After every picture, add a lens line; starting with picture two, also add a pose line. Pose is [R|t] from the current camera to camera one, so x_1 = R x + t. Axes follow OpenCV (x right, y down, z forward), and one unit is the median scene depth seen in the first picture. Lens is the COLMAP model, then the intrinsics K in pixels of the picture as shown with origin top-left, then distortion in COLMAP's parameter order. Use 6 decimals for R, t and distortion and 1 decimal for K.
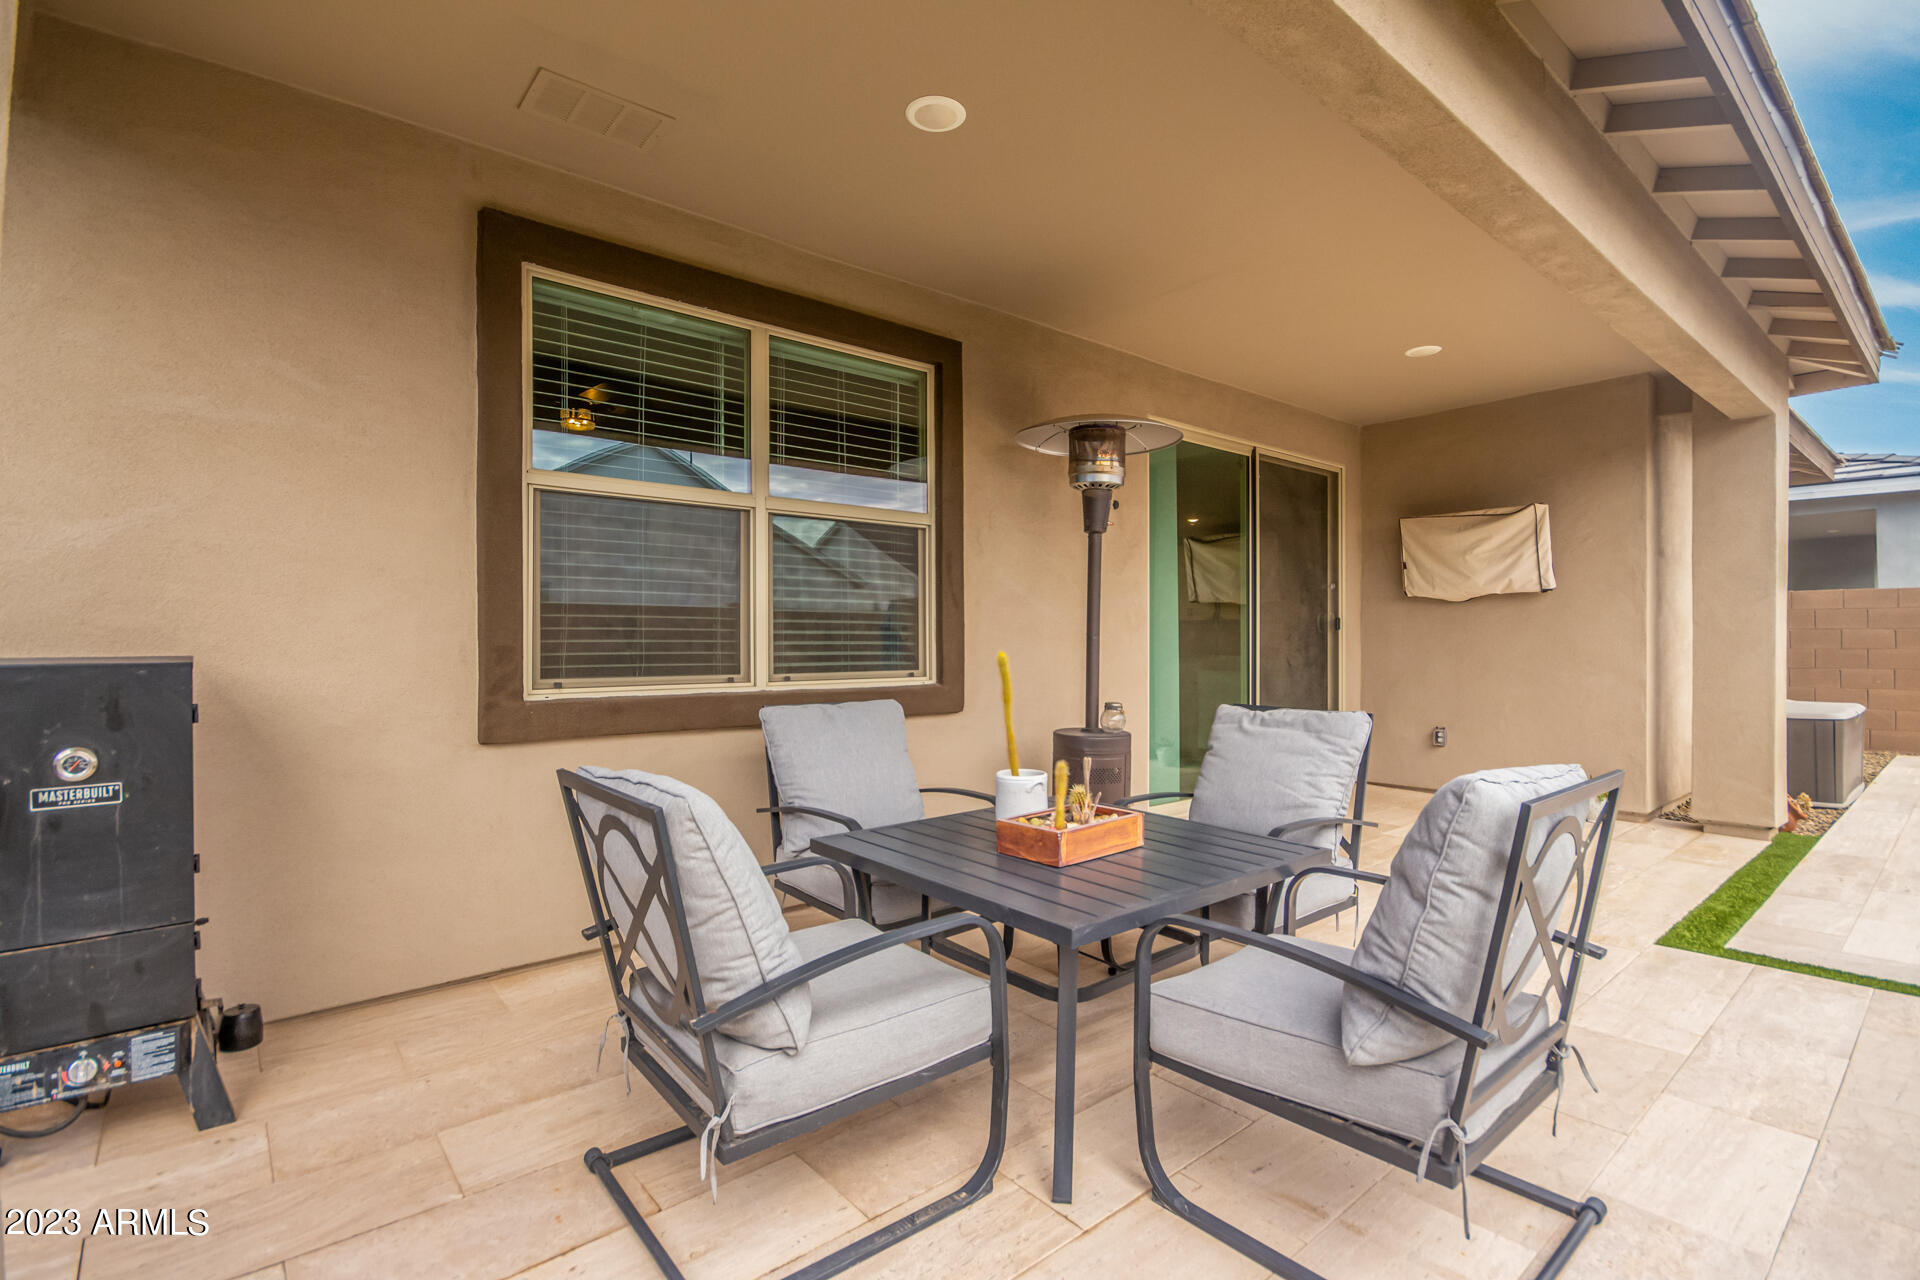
lens RADIAL K [[883.9, 0, 957.9], [0, 883.9, 631.0], [0, 0, 1]] dist [-0.001388, -0.000300]
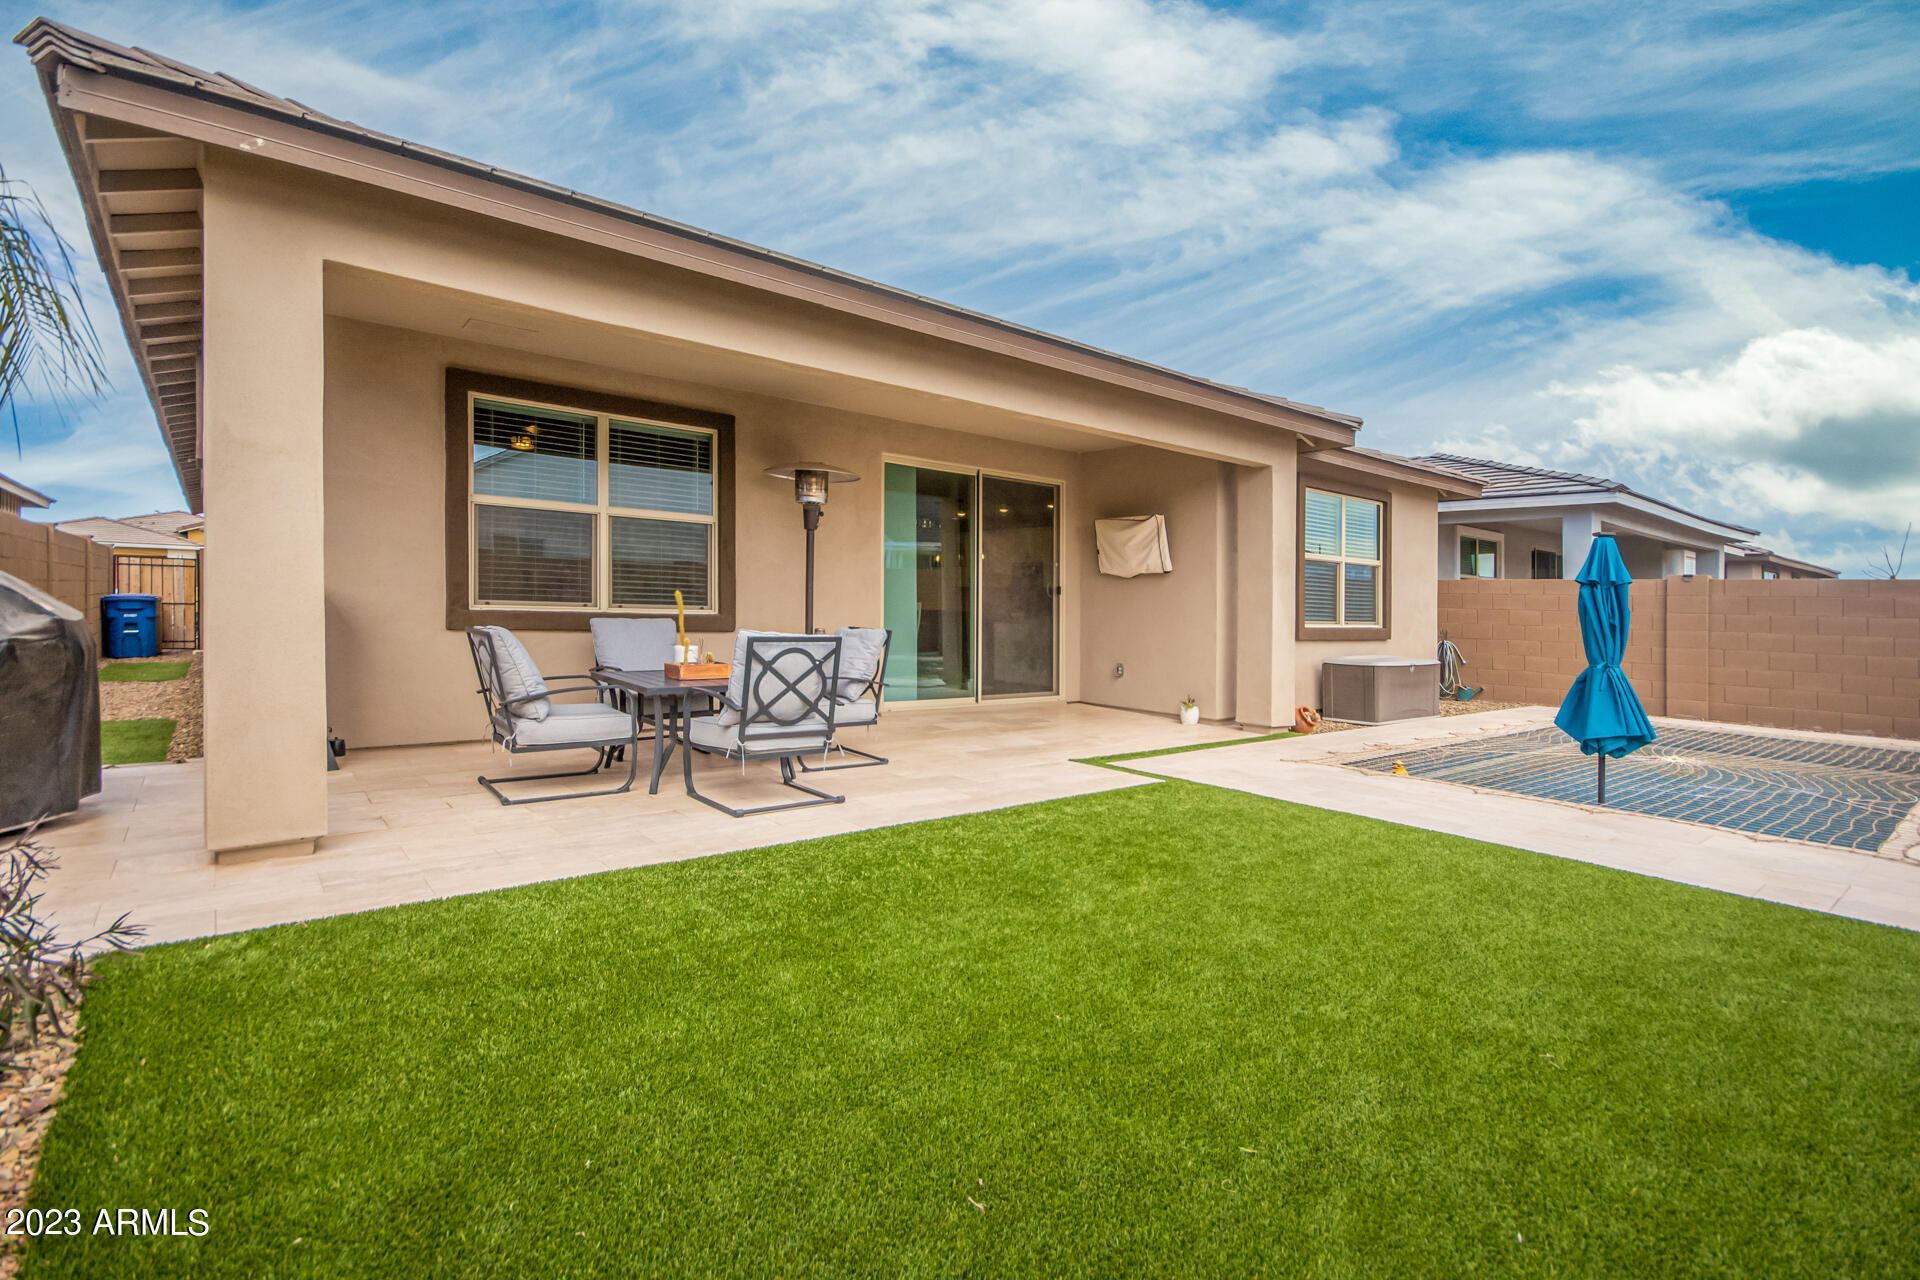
lens RADIAL K [[894.7, 0, 973.3], [0, 894.7, 643.1], [0, 0, 1]] dist [0.001794, 0.000348]
pose [[0.999418, 0.033690, -0.005374, 0.487352], [-0.033344, 0.997931, 0.054969, 0.003039], [0.007215, -0.054758, 0.998474, -0.752066]]
